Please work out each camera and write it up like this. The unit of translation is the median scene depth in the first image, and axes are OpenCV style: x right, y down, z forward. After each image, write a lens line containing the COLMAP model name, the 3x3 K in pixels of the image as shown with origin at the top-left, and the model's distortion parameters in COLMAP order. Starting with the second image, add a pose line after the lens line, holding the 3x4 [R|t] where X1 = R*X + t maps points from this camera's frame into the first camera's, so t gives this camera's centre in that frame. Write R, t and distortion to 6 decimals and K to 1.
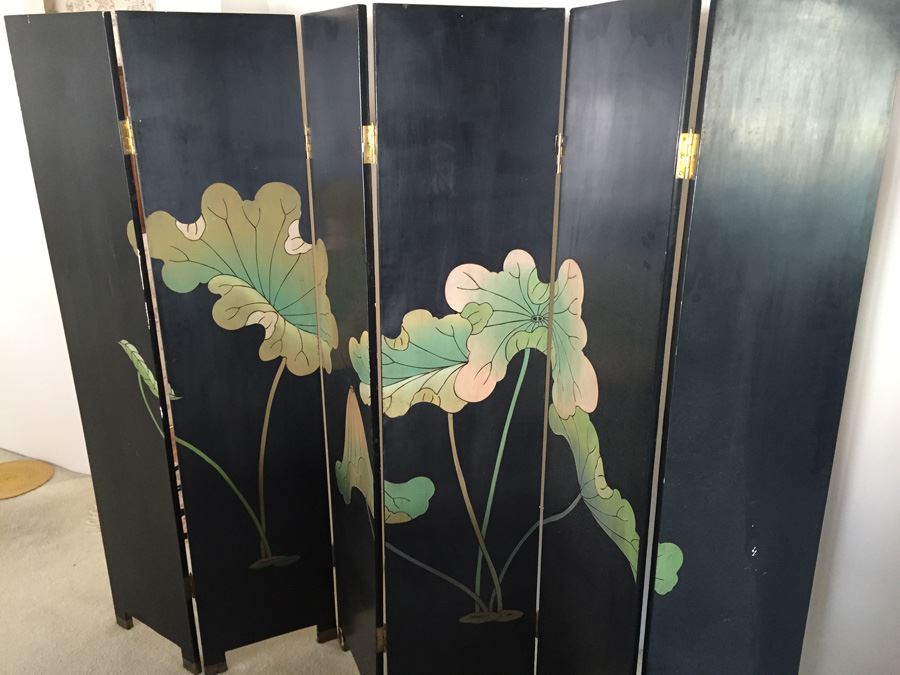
lens RADIAL K [[772.3, 0, 449.3], [0, 772.3, 334.1], [0, 0, 1]] dist [0.089284, -0.122689]
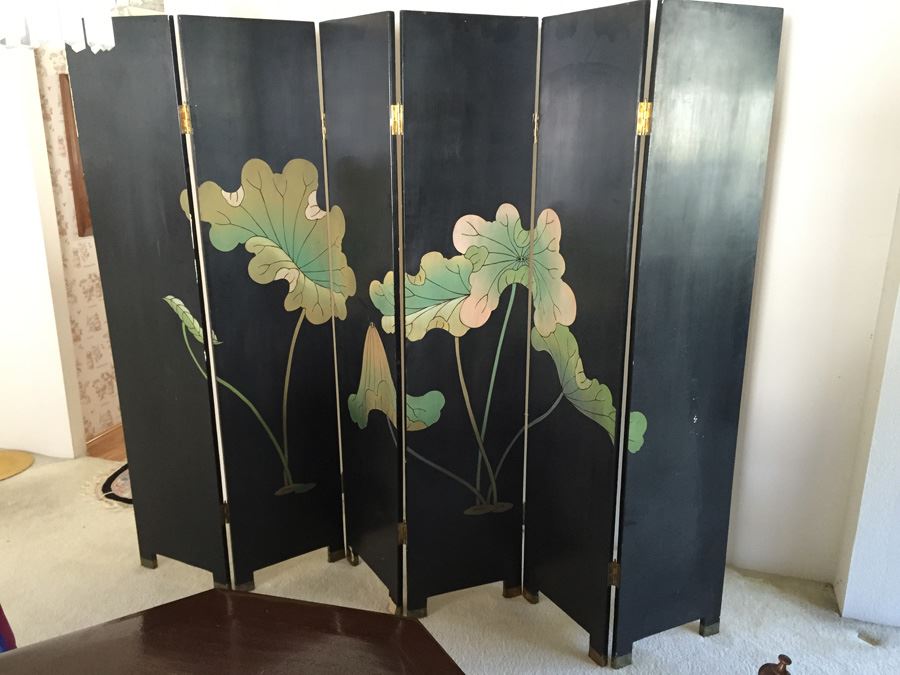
lens RADIAL K [[772.3, 0, 450.7], [0, 772.3, 333.0], [0, 0, 1]] dist [0.089284, -0.122689]
pose [[0.987872, -0.046582, 0.148119, -0.189425], [0.051669, 0.998193, -0.030676, 0.130615], [-0.146422, 0.037957, 0.988494, -0.232262]]
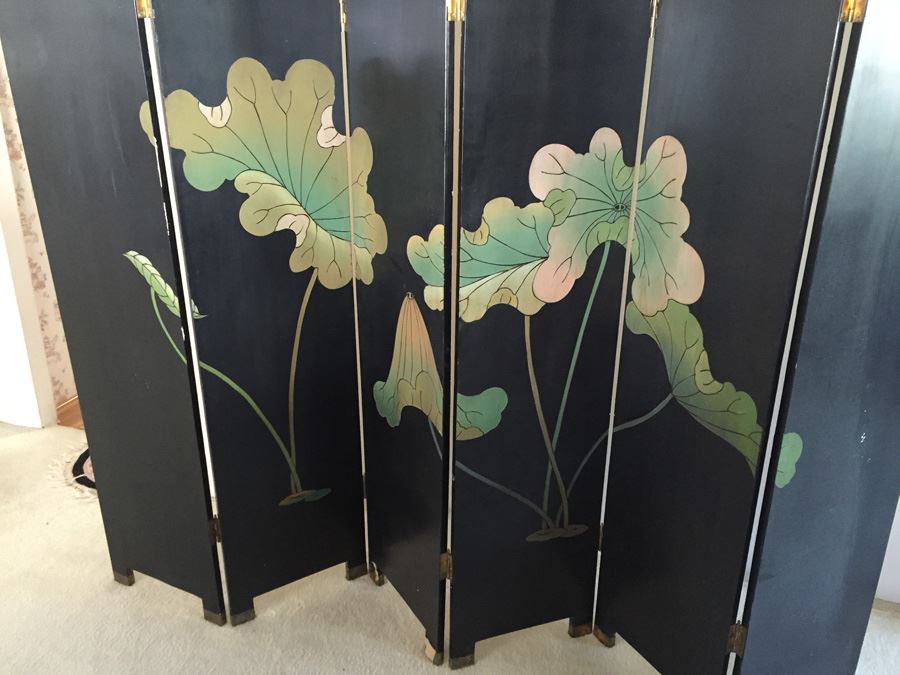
lens RADIAL K [[772.3, 0, 450.7], [0, 772.3, 334.3], [0, 0, 1]] dist [0.089284, -0.122689]
pose [[0.989214, -0.047662, 0.138504, -0.209997], [0.038320, 0.996856, 0.069351, 0.056270], [-0.141374, -0.063296, 0.987931, 0.110284]]
